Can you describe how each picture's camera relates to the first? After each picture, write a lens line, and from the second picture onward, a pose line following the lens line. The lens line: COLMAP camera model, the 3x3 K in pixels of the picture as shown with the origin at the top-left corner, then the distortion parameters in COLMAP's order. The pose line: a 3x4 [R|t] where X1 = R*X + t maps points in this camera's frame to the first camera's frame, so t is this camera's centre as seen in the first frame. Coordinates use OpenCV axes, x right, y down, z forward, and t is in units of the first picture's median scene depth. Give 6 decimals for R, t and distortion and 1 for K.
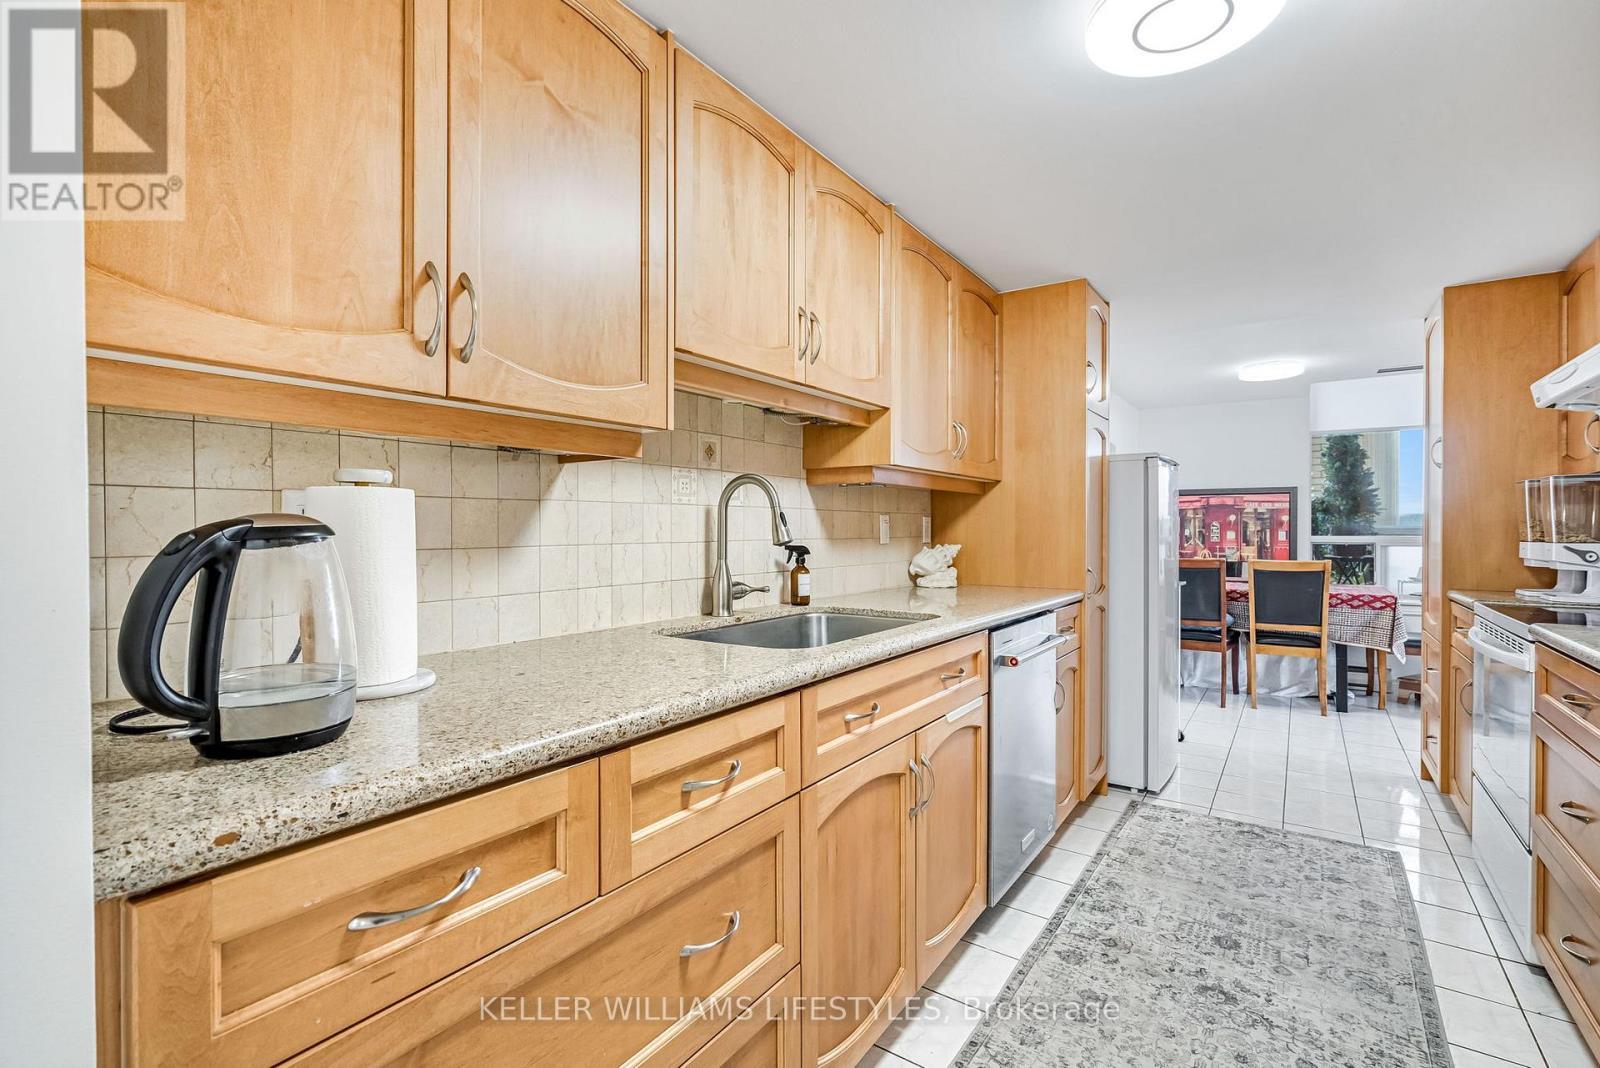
lens RADIAL K [[725.3, 0, 806.0], [0, 725.3, 537.7], [0, 0, 1]] dist [-0.001715, -0.000533]
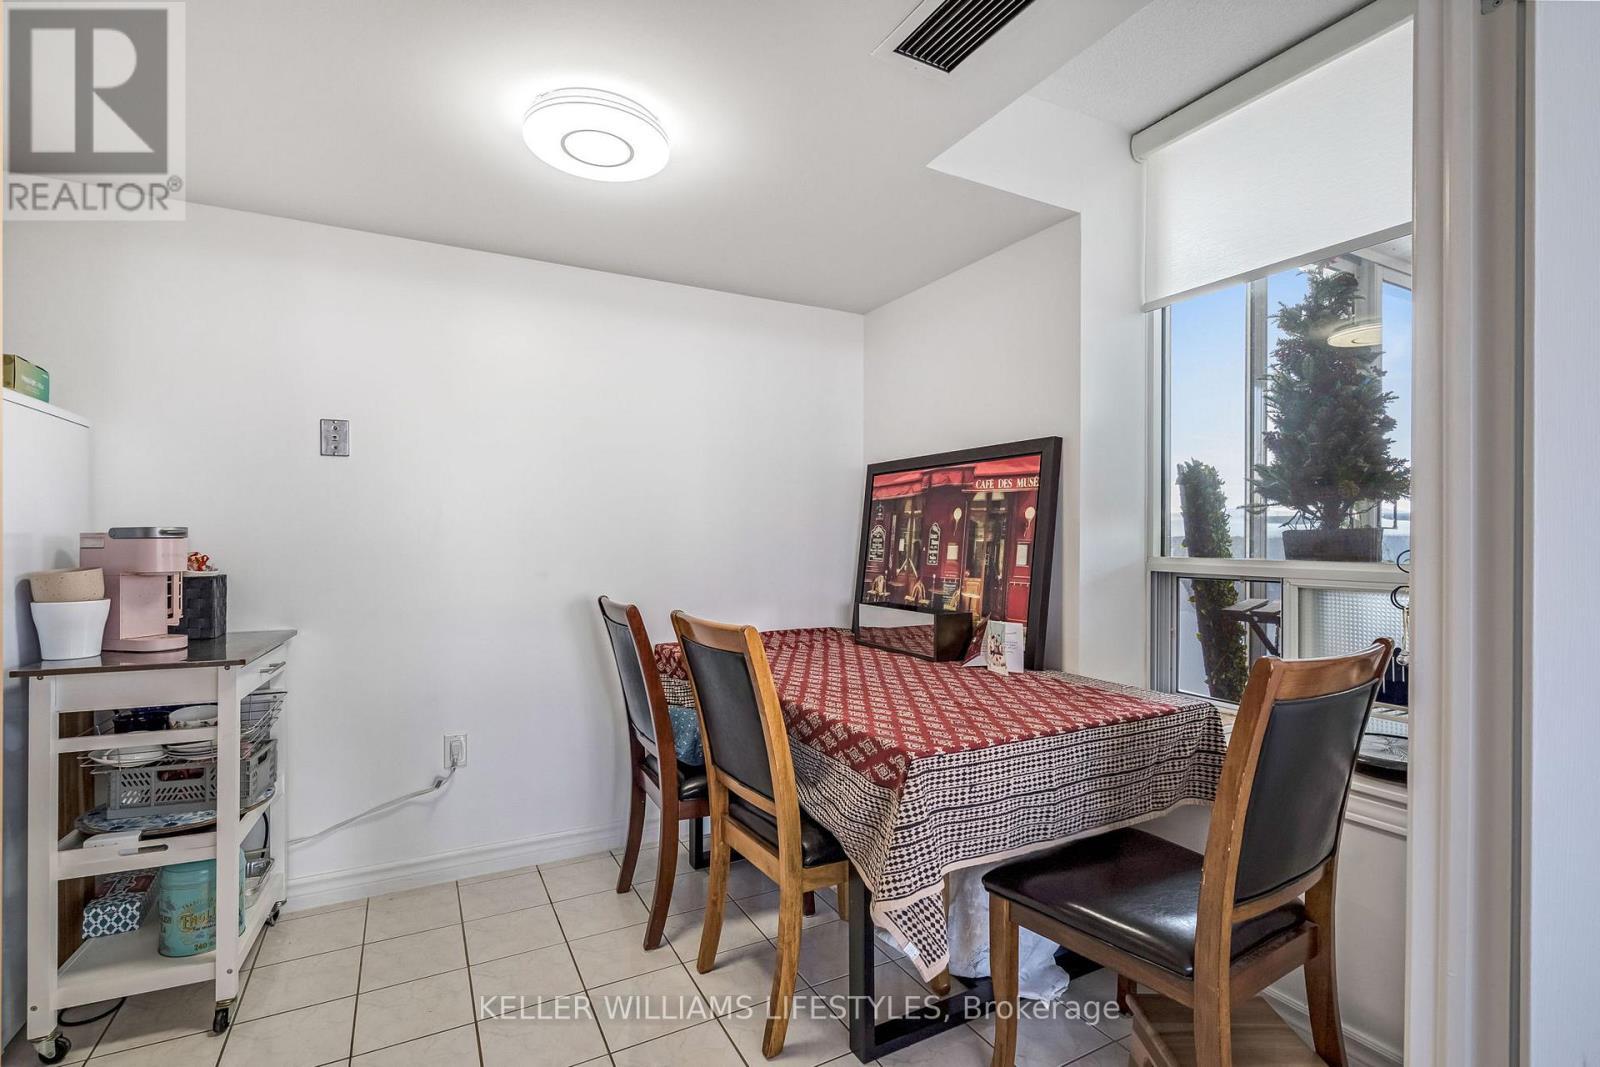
lens RADIAL K [[725.3, 0, 806.0], [0, 725.3, 537.2], [0, 0, 1]] dist [-0.001715, -0.000533]
pose [[0.893804, 0.001699, -0.448455, 1.333427], [-0.008403, 0.999881, -0.012958, -0.011854], [0.448379, 0.015350, 0.893711, 1.025236]]
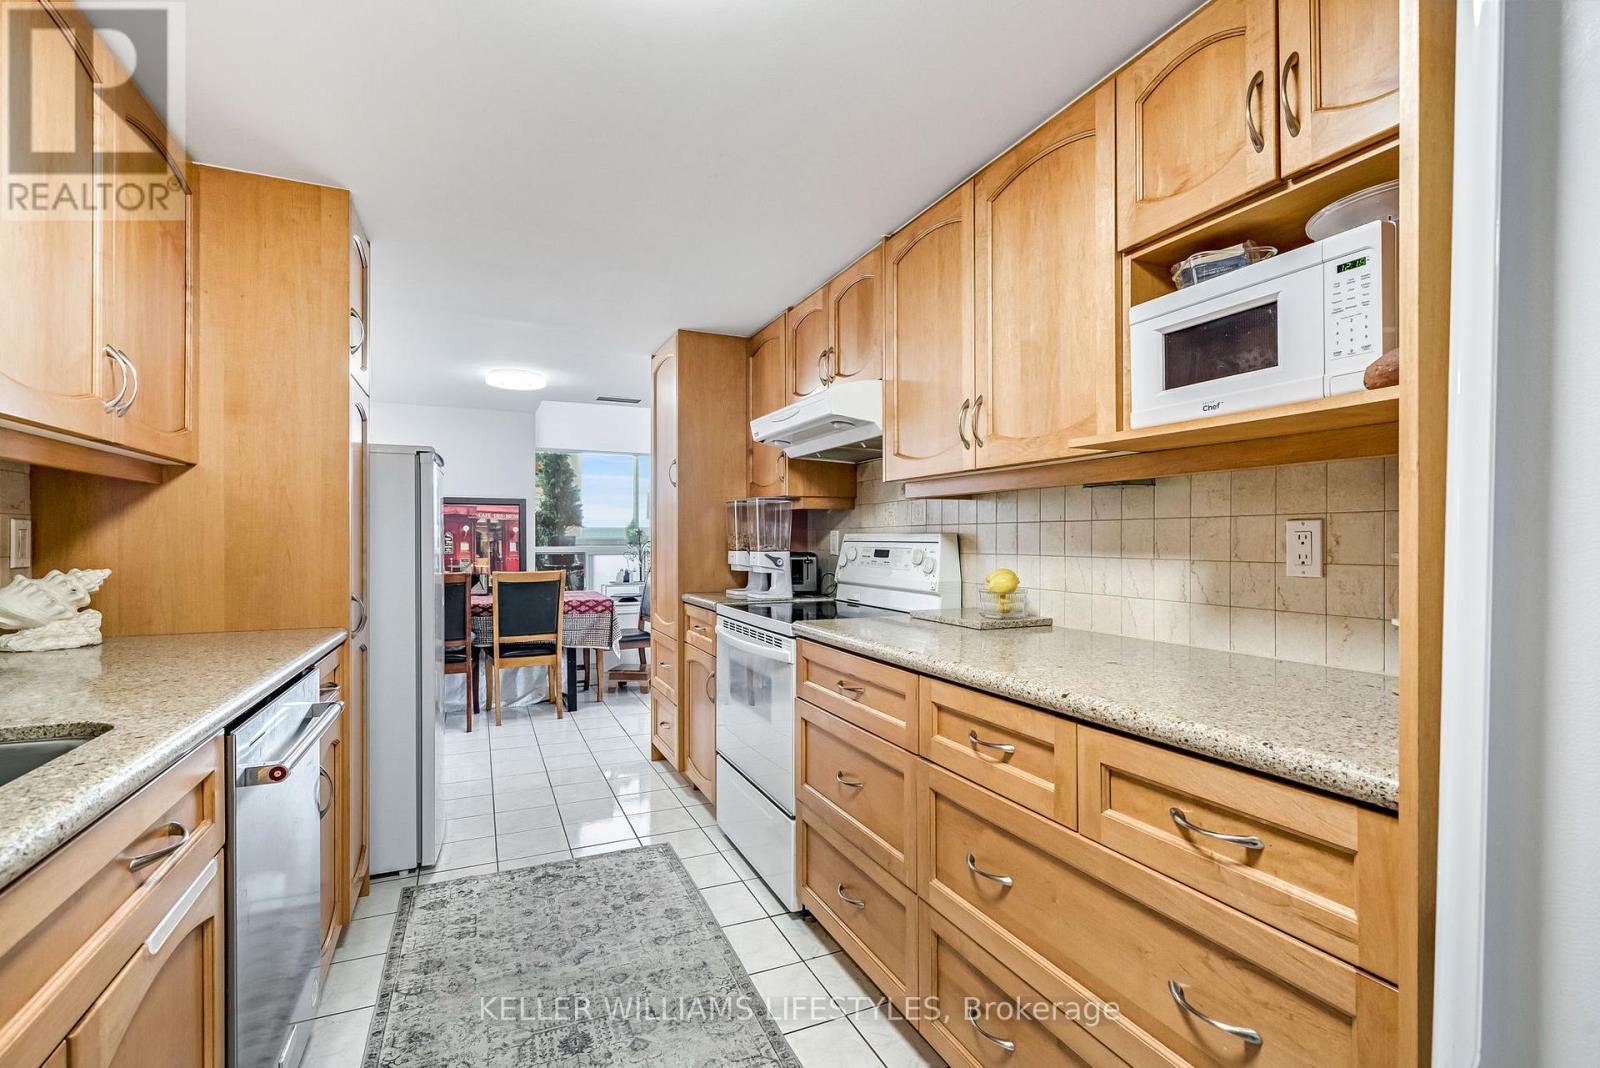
lens RADIAL K [[721.8, 0, 805.6], [0, 721.8, 539.5], [0, 0, 1]] dist [-0.000145, 0.000437]
pose [[0.517544, -0.000632, 0.855657, 0.009054], [0.011091, 0.999921, -0.005969, -0.004200], [-0.855585, 0.012579, 0.517510, 0.231095]]
